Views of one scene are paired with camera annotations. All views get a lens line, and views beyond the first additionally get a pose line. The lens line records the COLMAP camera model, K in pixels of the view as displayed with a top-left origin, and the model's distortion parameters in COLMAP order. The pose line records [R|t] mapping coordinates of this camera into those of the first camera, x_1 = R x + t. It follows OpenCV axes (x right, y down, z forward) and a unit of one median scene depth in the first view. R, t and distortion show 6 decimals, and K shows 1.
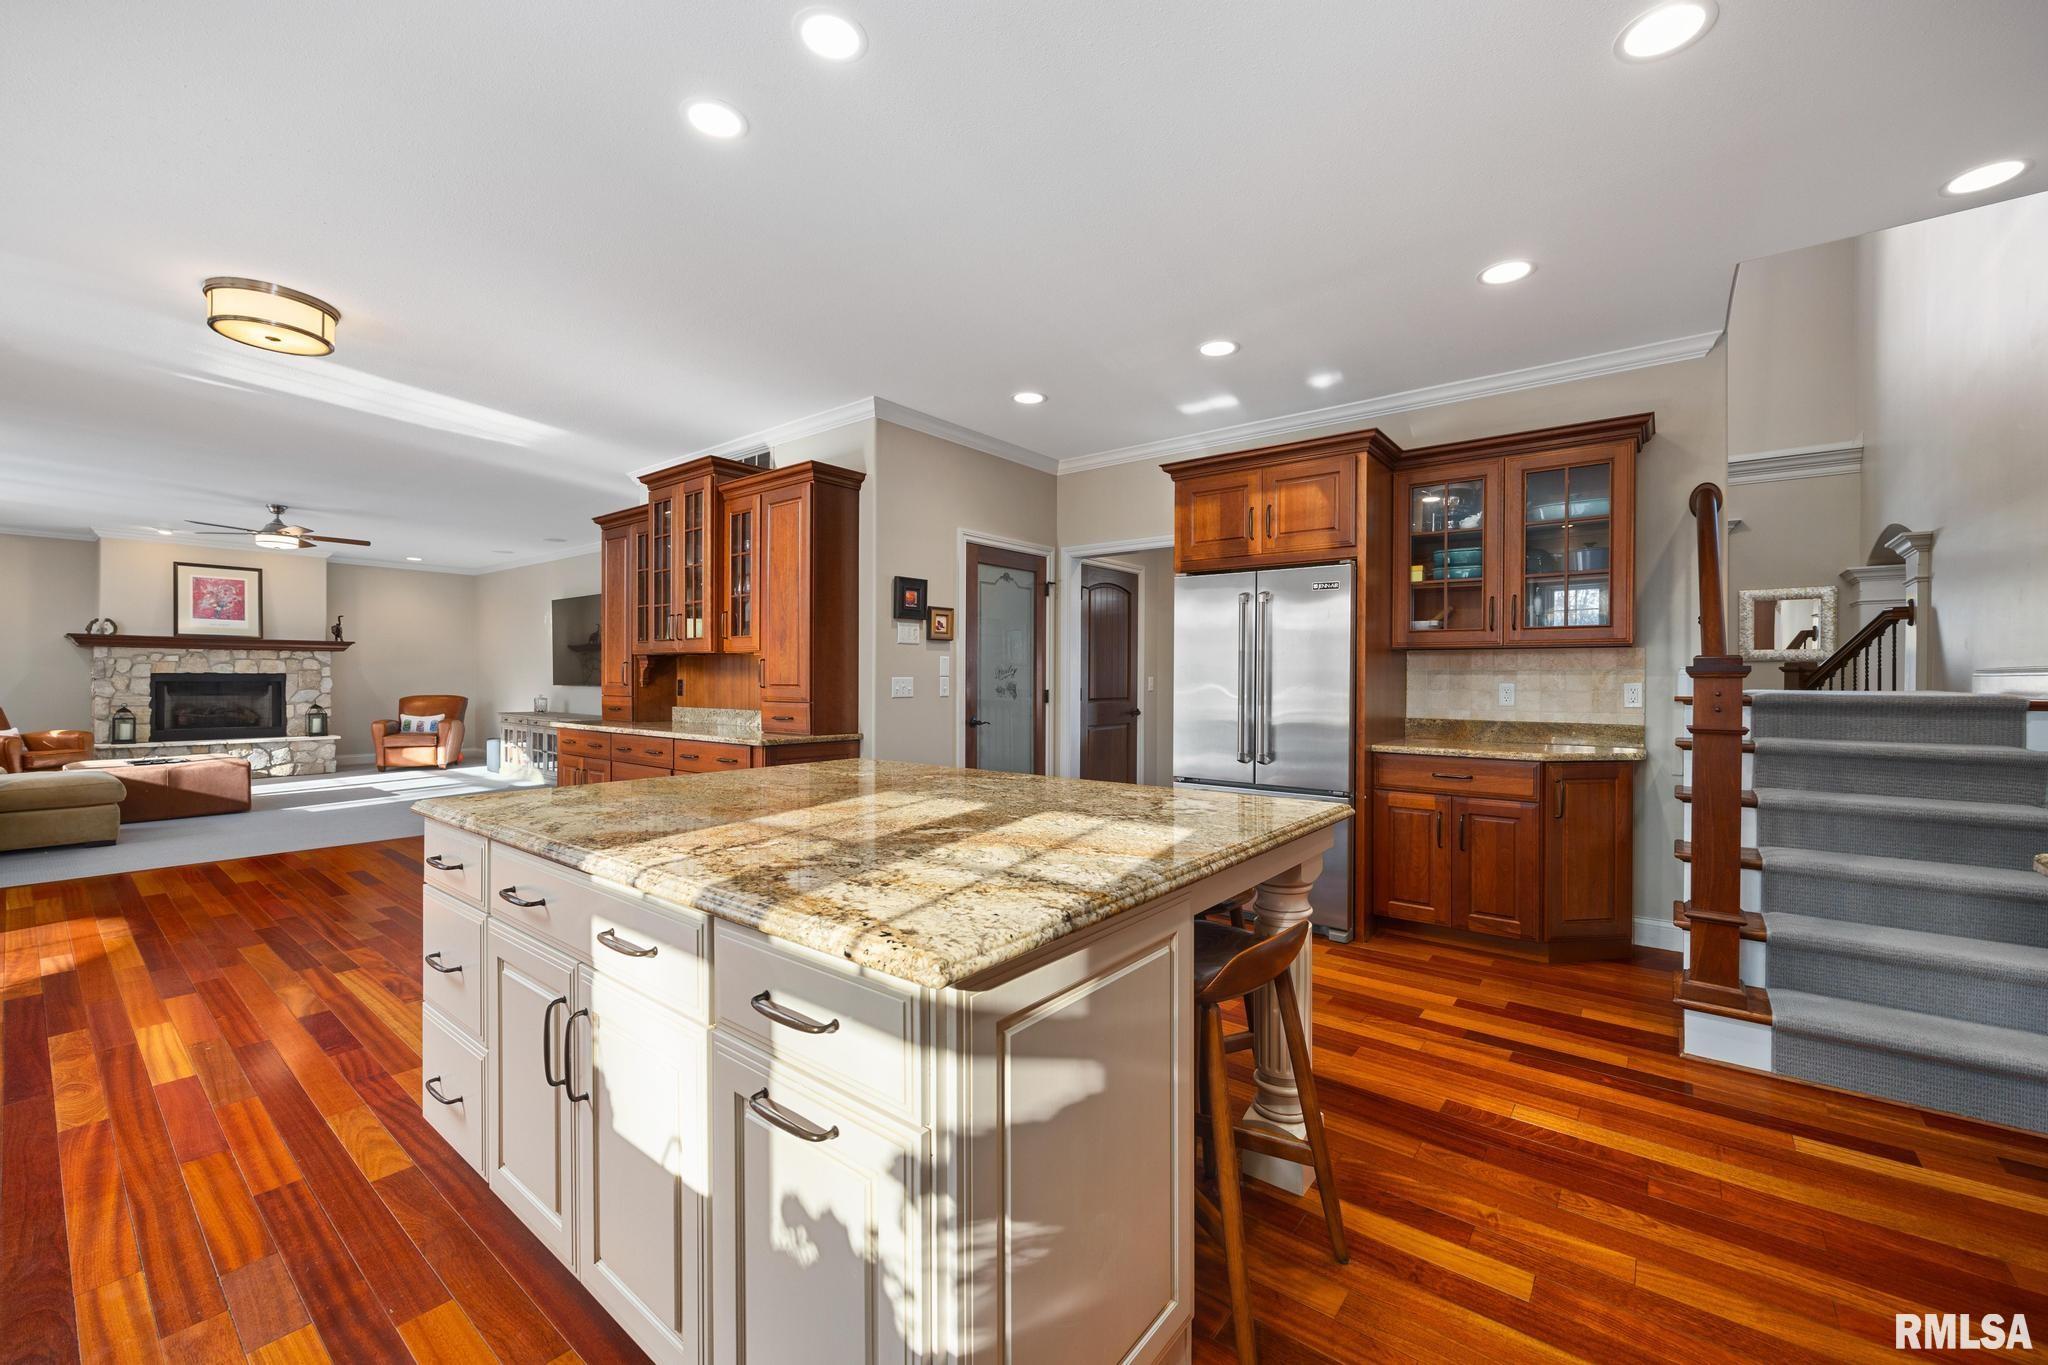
lens RADIAL K [[810.5, 0, 1023.5], [0, 810.5, 681.4], [0, 0, 1]] dist [0.001136, -0.000747]
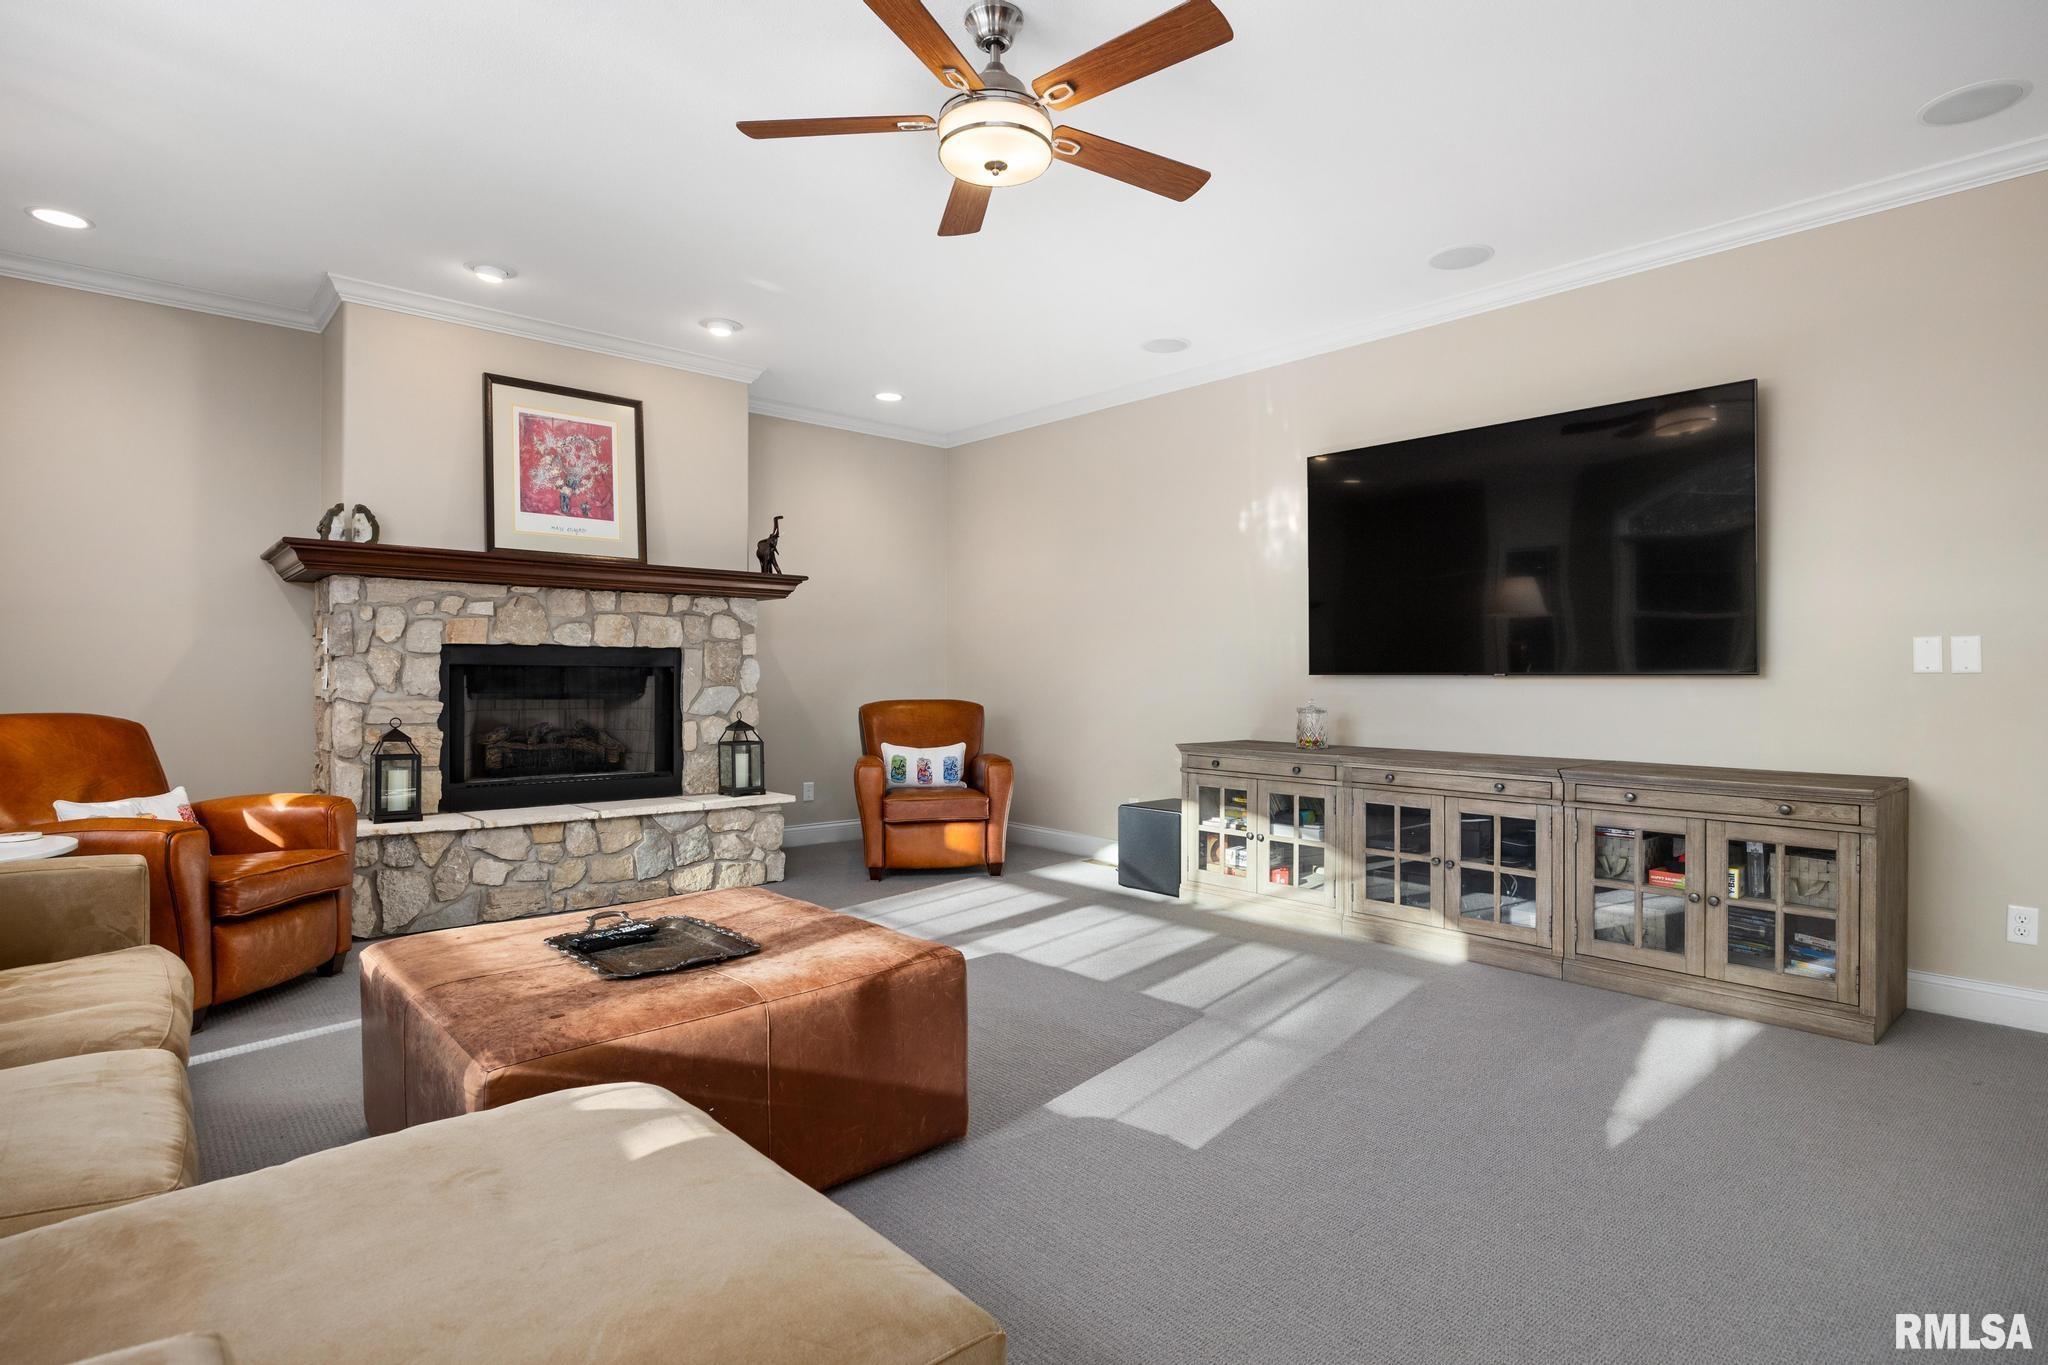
lens RADIAL K [[1048.0, 0, 1025.5], [0, 1048.0, 682.9], [0, 0, 1]] dist [-0.000838, 0.000413]
pose [[0.984592, 0.000300, -0.174868, -0.658026], [-0.000257, 1.000000, 0.000266, 0.008723], [0.174868, -0.000217, 0.984592, 0.504501]]
